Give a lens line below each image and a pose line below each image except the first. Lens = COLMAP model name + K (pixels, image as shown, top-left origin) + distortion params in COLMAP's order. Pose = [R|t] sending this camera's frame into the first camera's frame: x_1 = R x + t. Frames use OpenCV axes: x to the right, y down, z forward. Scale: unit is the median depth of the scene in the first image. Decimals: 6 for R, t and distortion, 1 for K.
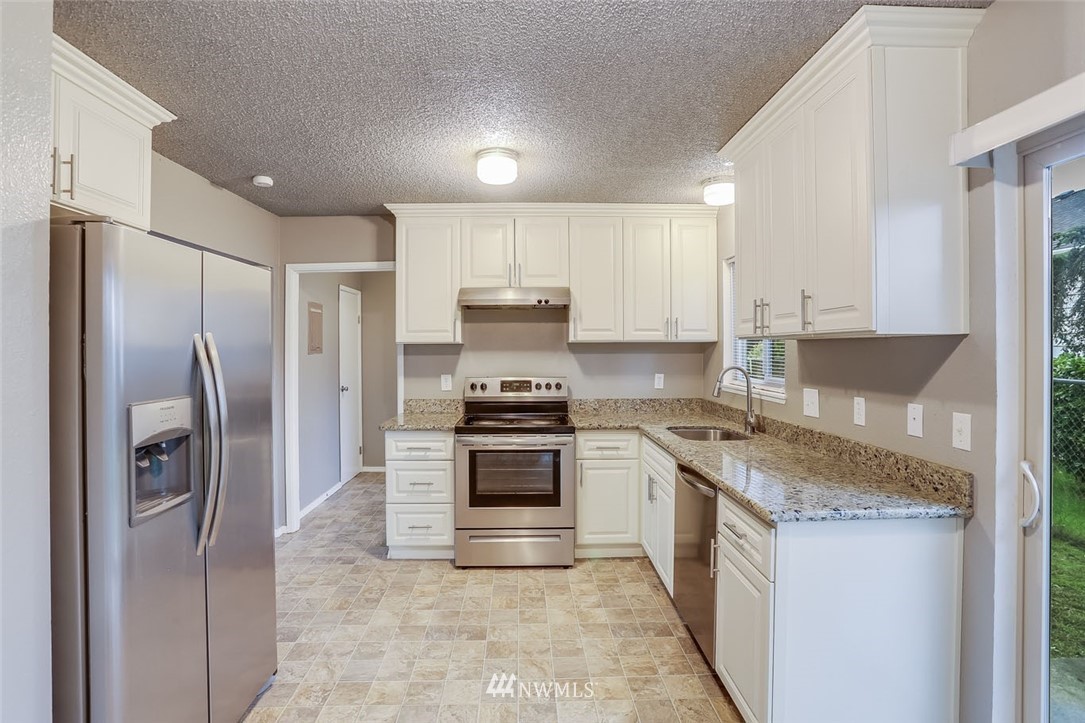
lens RADIAL K [[536.1, 0, 539.7], [0, 536.1, 346.5], [0, 0, 1]] dist [-0.056150, 0.020908]
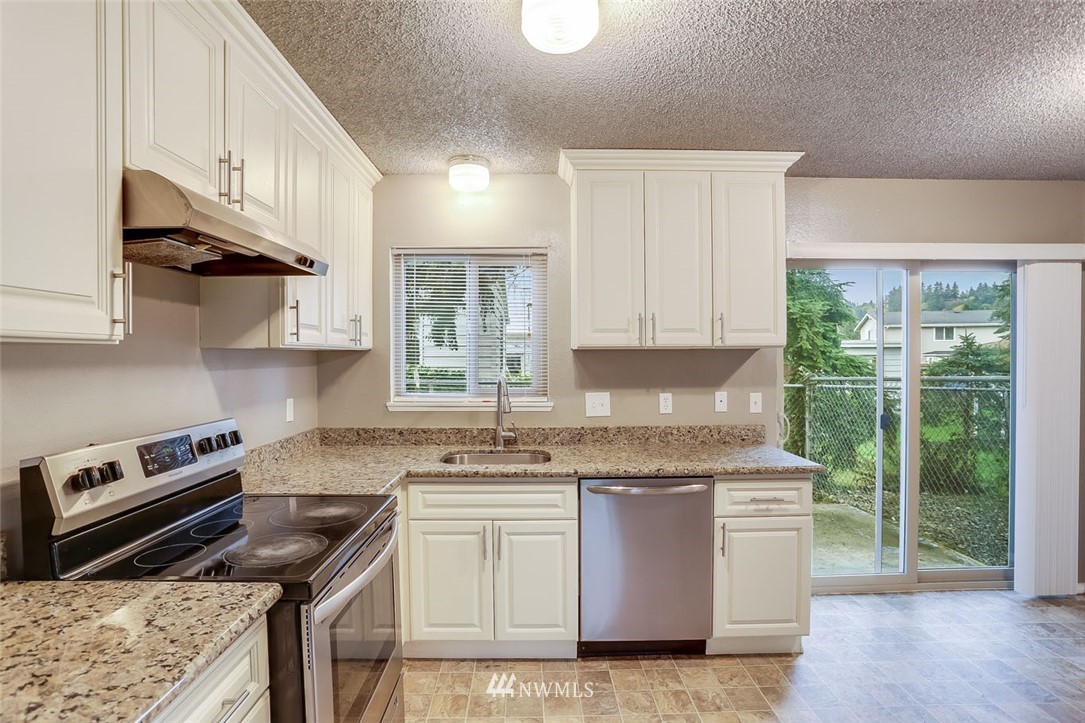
lens RADIAL K [[536.1, 0, 541.8], [0, 536.1, 363.1], [0, 0, 1]] dist [-0.056150, 0.020908]
pose [[0.012323, -0.009609, 0.999878, -0.504760], [0.001885, 0.999952, 0.009586, 0.003088], [-0.999922, 0.001767, 0.012340, 0.843858]]
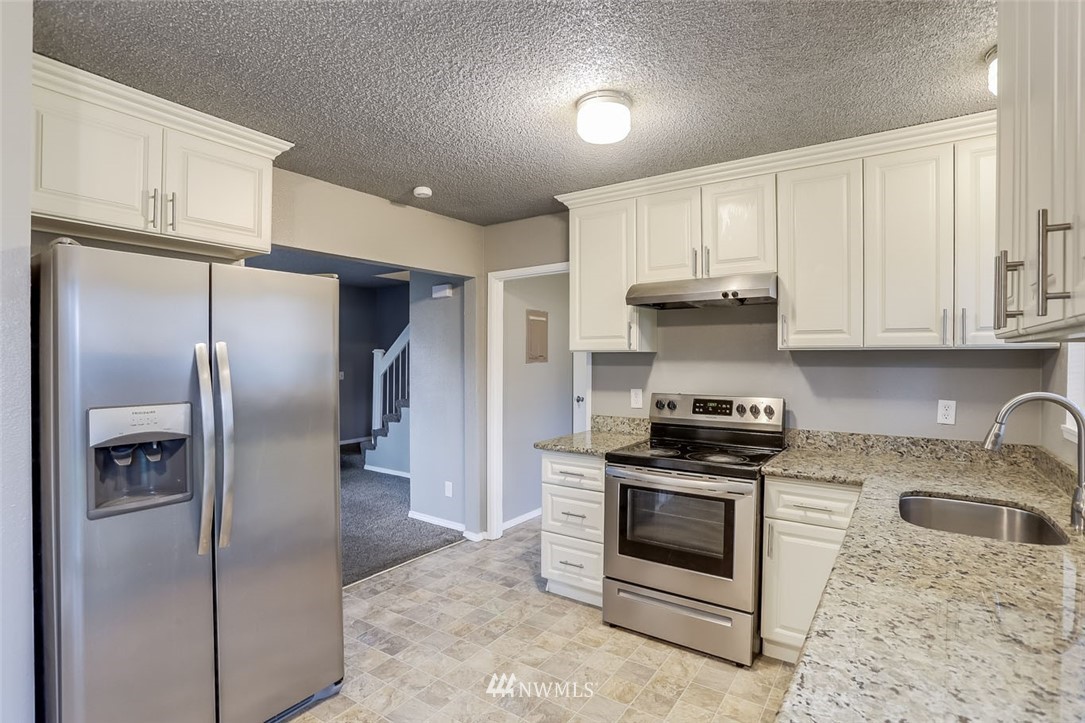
lens RADIAL K [[545.0, 0, 543.2], [0, 545.0, 360.3], [0, 0, 1]] dist [-0.041805, 0.004654]
pose [[0.803735, 0.008298, -0.594930, 0.262746], [-0.002097, 0.999936, 0.011114, -0.001565], [0.594984, -0.007685, 0.803701, 0.270689]]
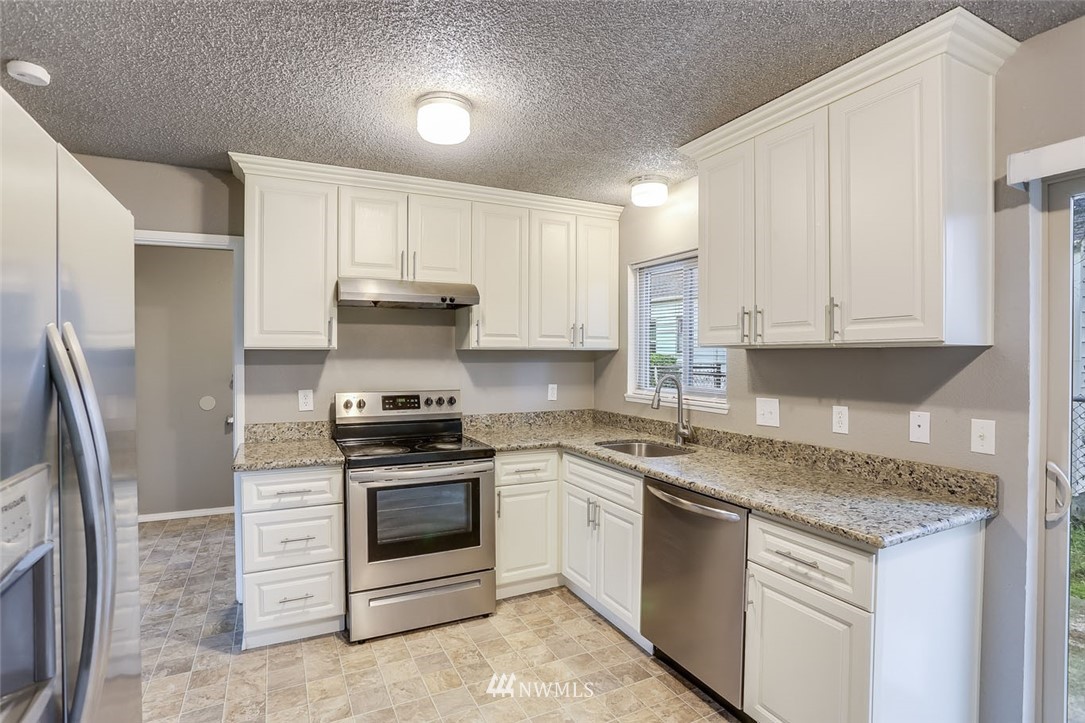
lens RADIAL K [[536.1, 0, 541.9], [0, 536.1, 358.9], [0, 0, 1]] dist [-0.056150, 0.020908]
pose [[0.906625, 0.003038, 0.421925, -0.227248], [-0.006562, 0.999955, 0.006901, 0.001066], [-0.421885, -0.009026, 0.906604, 0.204895]]
